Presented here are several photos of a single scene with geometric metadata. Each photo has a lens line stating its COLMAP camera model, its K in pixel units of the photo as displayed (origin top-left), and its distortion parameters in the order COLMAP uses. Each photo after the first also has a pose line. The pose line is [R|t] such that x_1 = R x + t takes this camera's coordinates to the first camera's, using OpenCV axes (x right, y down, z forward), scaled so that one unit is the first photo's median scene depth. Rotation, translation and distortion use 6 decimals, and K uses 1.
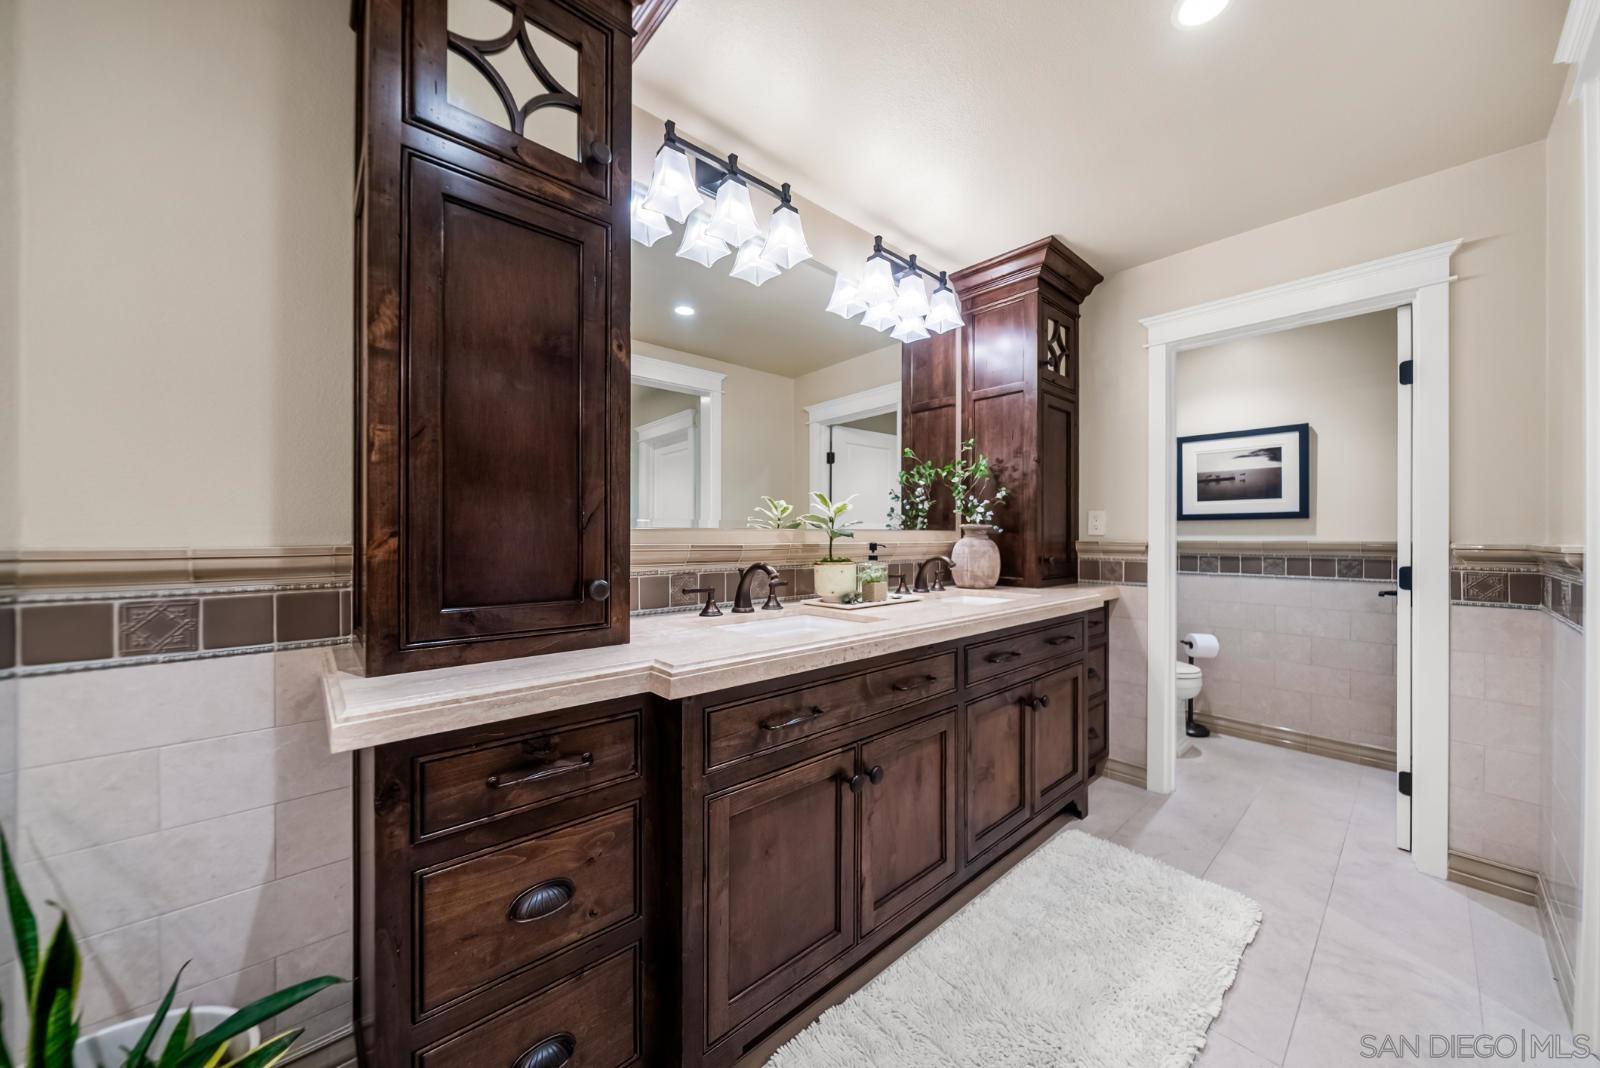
lens RADIAL K [[563.5, 0, 809.8], [0, 563.5, 533.7], [0, 0, 1]] dist [-0.001904, -0.000086]
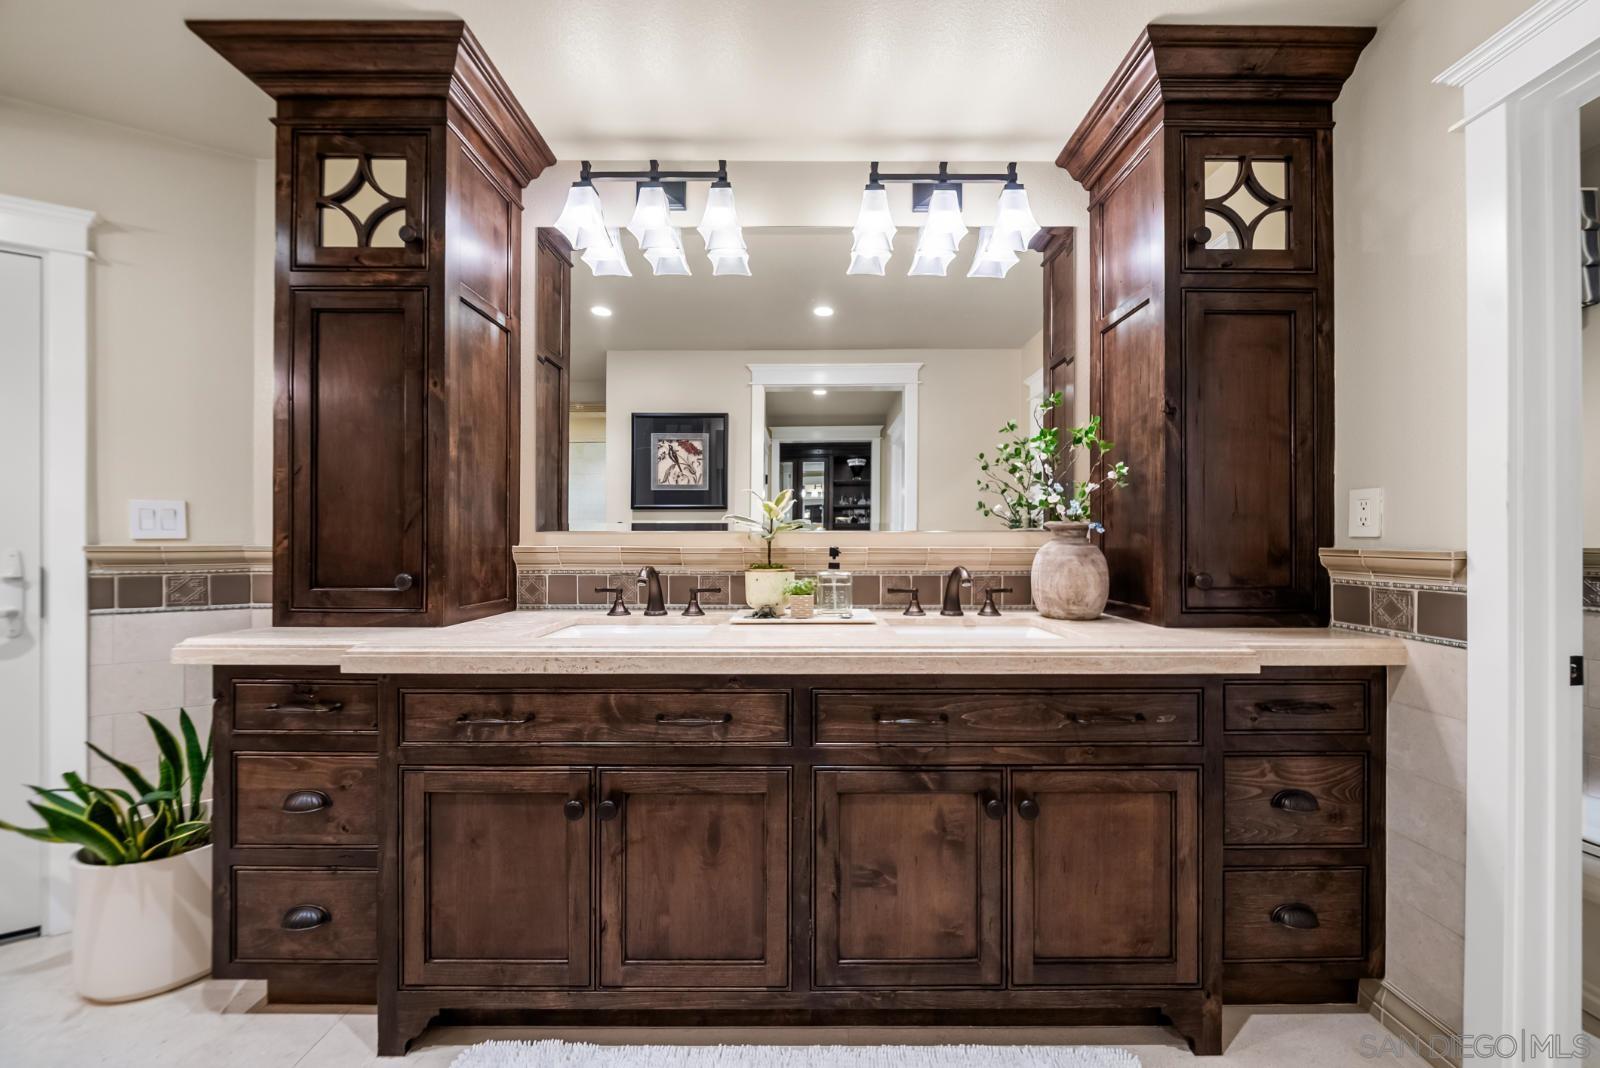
lens RADIAL K [[563.7, 0, 802.9], [0, 563.7, 535.6], [0, 0, 1]] dist [-0.002663, -0.000103]
pose [[0.740223, -0.004117, -0.672349, 0.771847], [0.002433, 0.999991, -0.003444, 0.002964], [0.672357, 0.000913, 0.740227, 0.454947]]
